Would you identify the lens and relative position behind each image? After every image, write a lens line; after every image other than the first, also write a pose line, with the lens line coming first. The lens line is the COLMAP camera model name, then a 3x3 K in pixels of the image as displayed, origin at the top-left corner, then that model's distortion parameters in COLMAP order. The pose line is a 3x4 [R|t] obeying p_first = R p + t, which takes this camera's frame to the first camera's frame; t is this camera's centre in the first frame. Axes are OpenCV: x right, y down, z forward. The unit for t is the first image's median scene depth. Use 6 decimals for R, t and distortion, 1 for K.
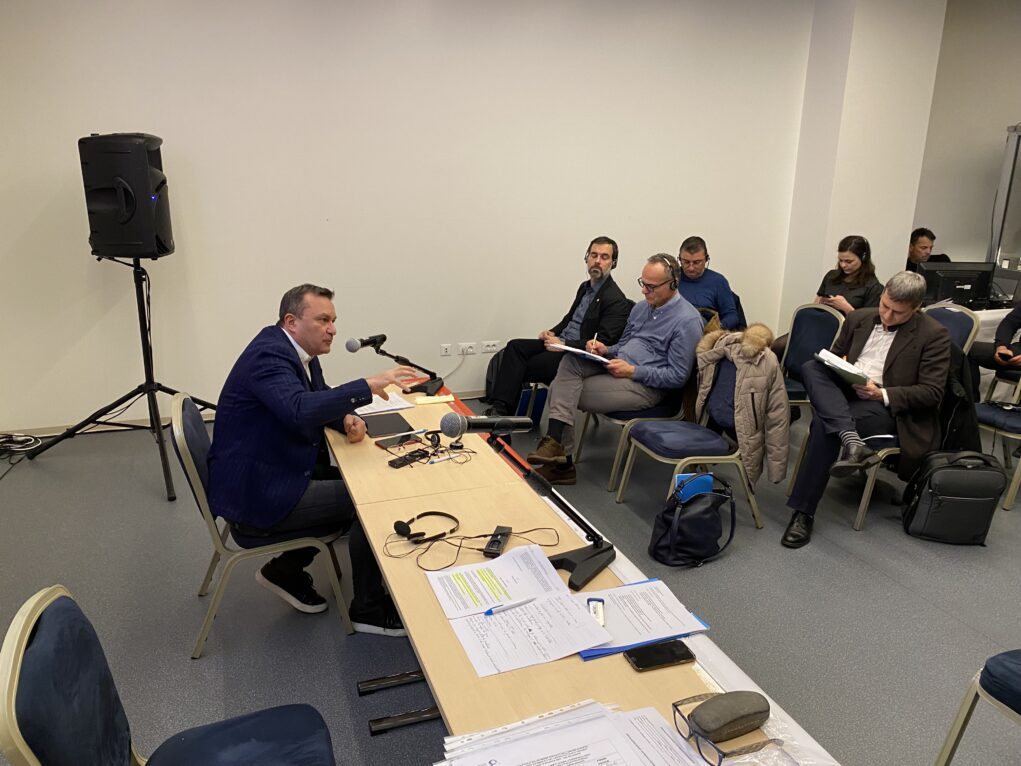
lens RADIAL K [[773.1, 0, 496.1], [0, 773.1, 385.6], [0, 0, 1]] dist [0.011796, -0.001133]
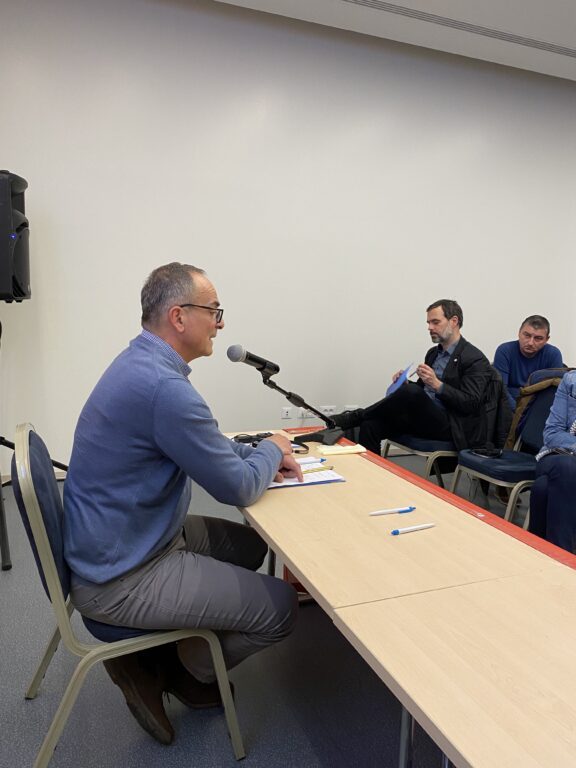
lens RADIAL K [[578.8, 0, 288.0], [0, 578.8, 384.0], [0, 0, 1]] dist [0.015430, -0.046381]
pose [[0.999857, 0.015154, 0.007515, -0.103965], [-0.014080, 0.991838, -0.126728, 0.020609], [-0.009374, 0.126604, 0.991909, 0.307150]]
